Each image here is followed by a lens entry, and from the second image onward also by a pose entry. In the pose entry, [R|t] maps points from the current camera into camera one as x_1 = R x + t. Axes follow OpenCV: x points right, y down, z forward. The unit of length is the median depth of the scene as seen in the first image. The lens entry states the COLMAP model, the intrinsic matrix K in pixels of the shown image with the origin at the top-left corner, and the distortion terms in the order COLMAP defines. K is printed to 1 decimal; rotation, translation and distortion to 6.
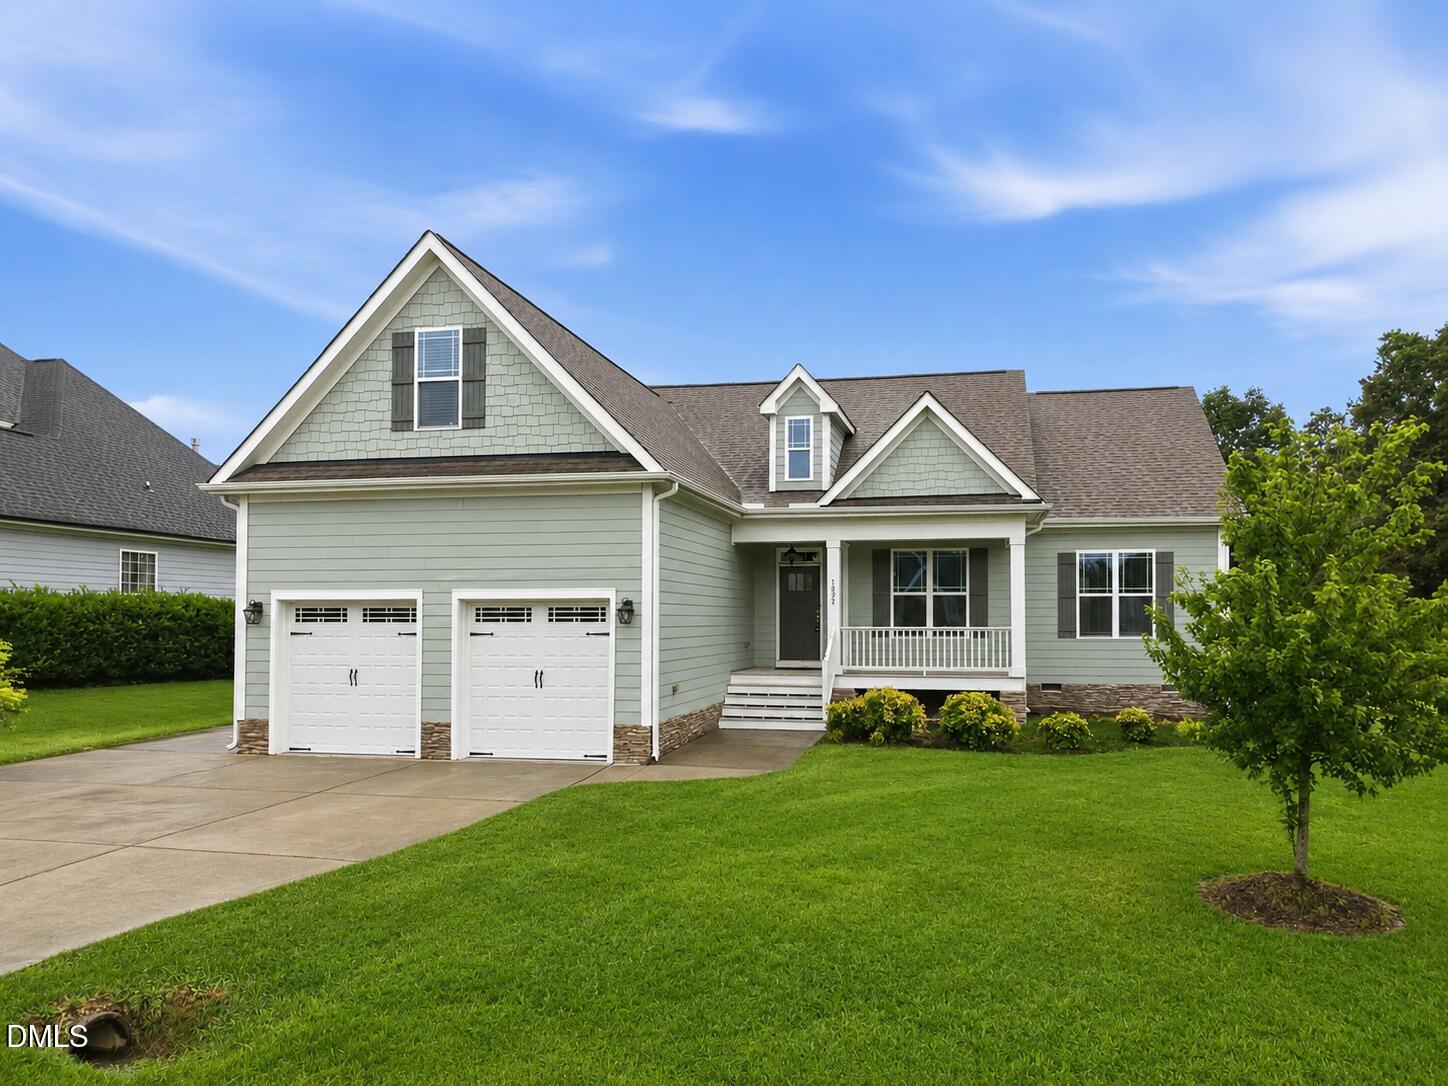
lens RADIAL K [[1112.3, 0, 724.9], [0, 1112.3, 612.0], [0, 0, 1]] dist [0.041324, 0.004393]
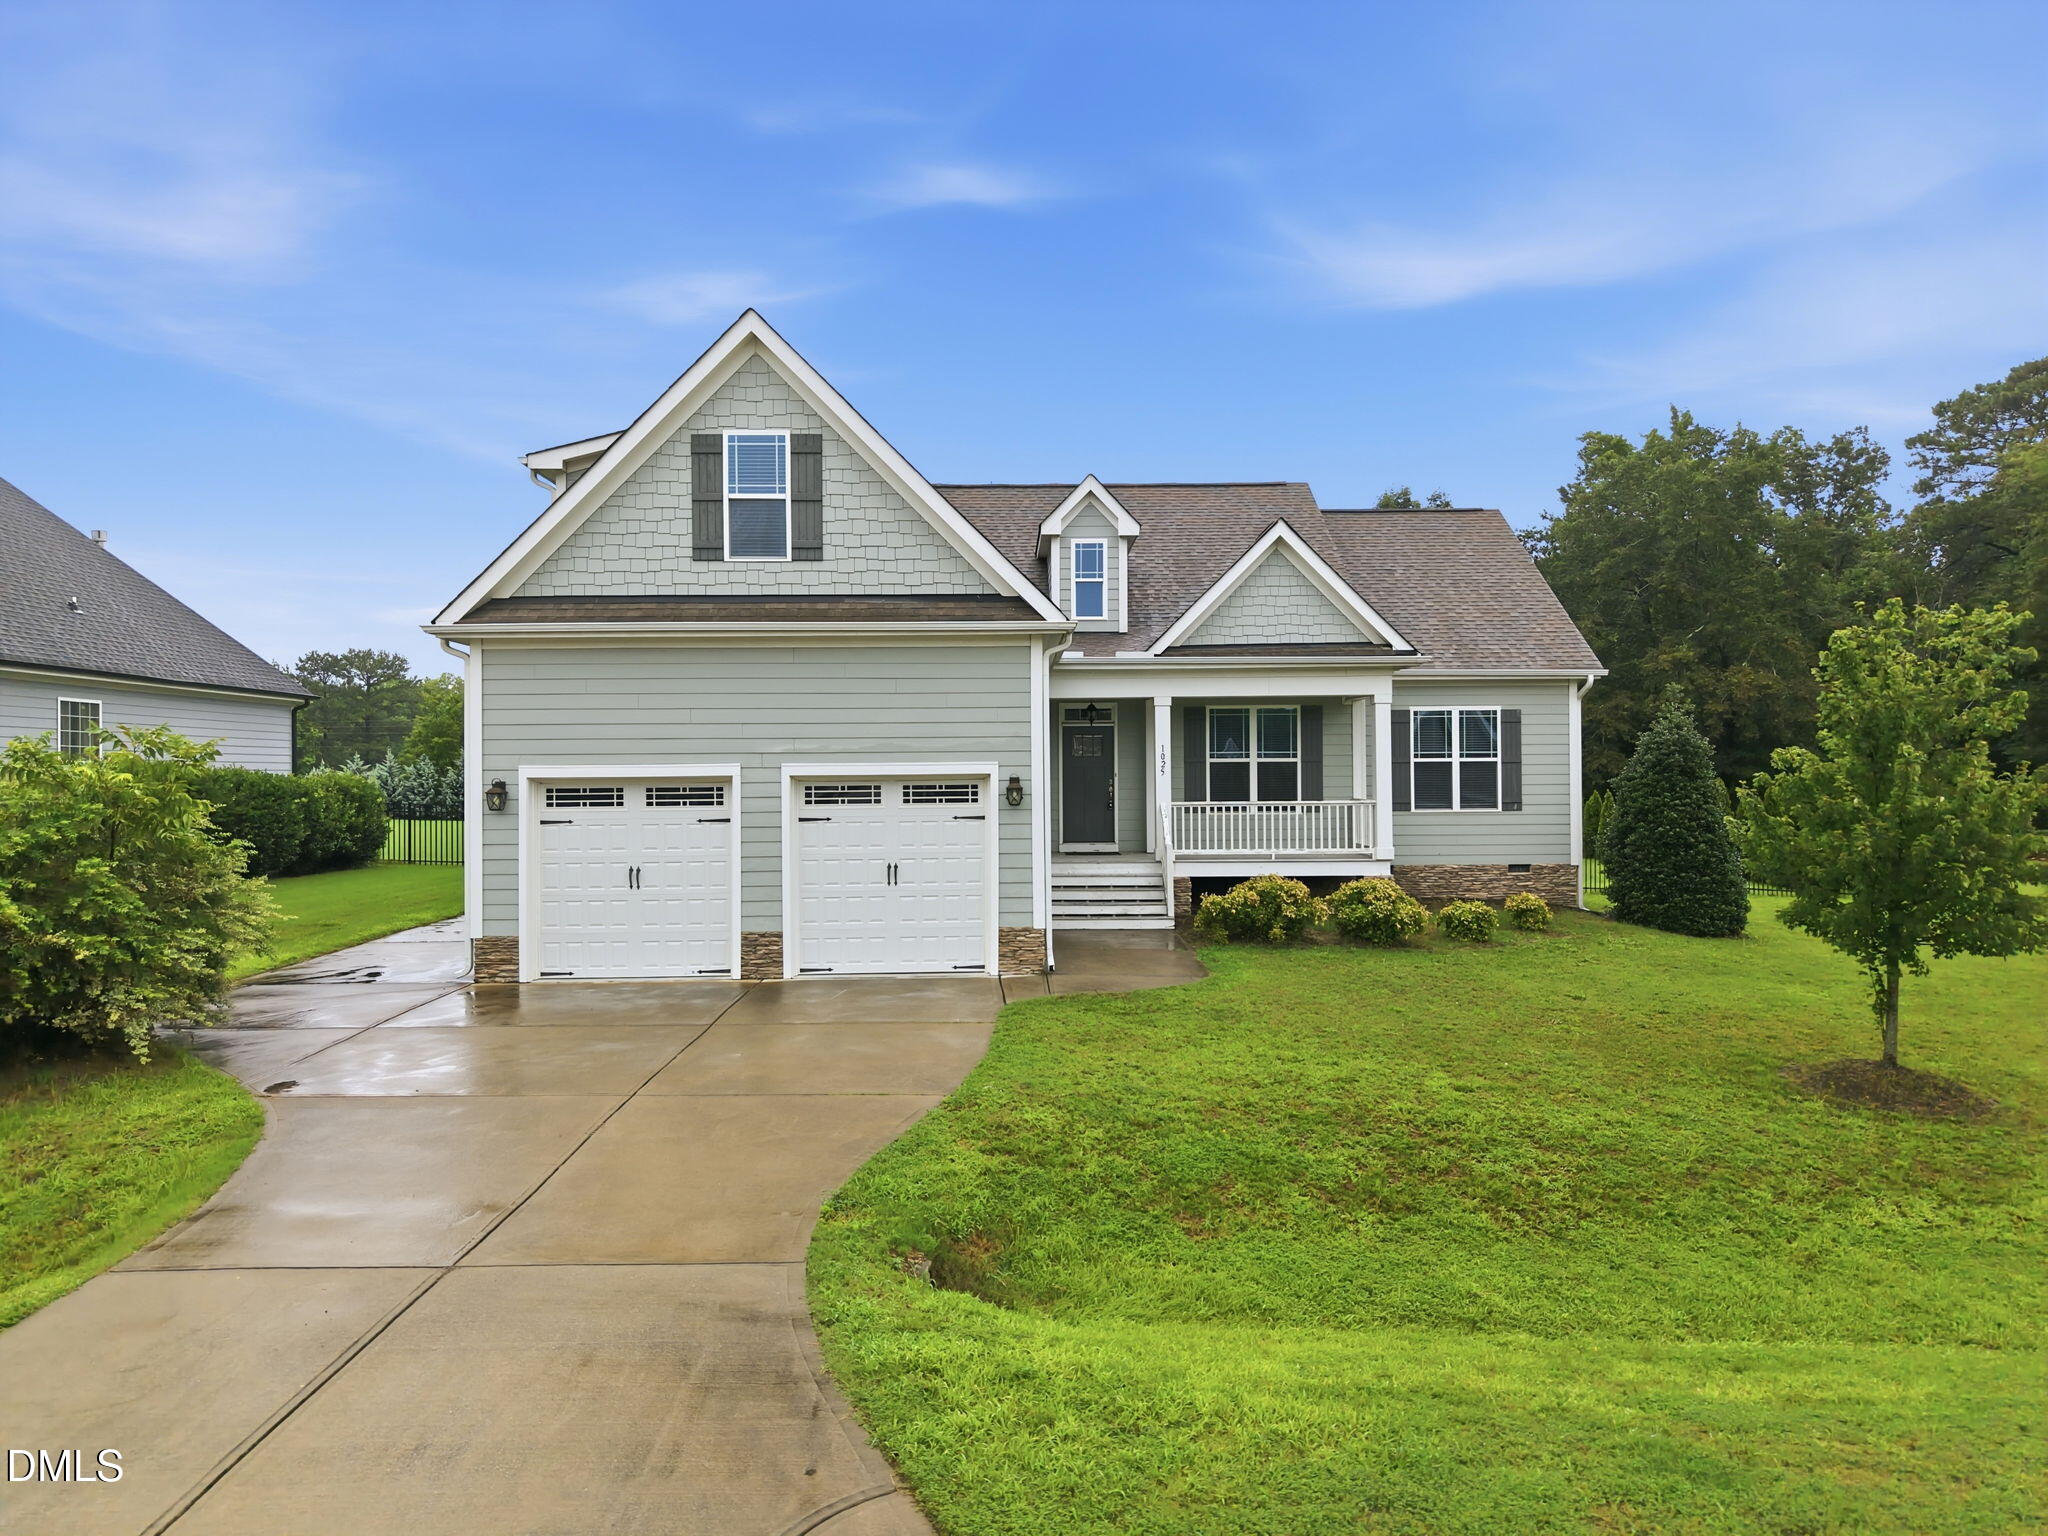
lens RADIAL K [[1552.8, 0, 1024.0], [0, 1552.8, 768.0], [0, 0, 1]] dist [0.083103, -0.000731]
pose [[0.975339, -0.007185, 0.220593, -0.305694], [0.007500, 0.999972, -0.000593, -0.014466], [-0.220583, 0.002233, 0.975366, -0.109373]]
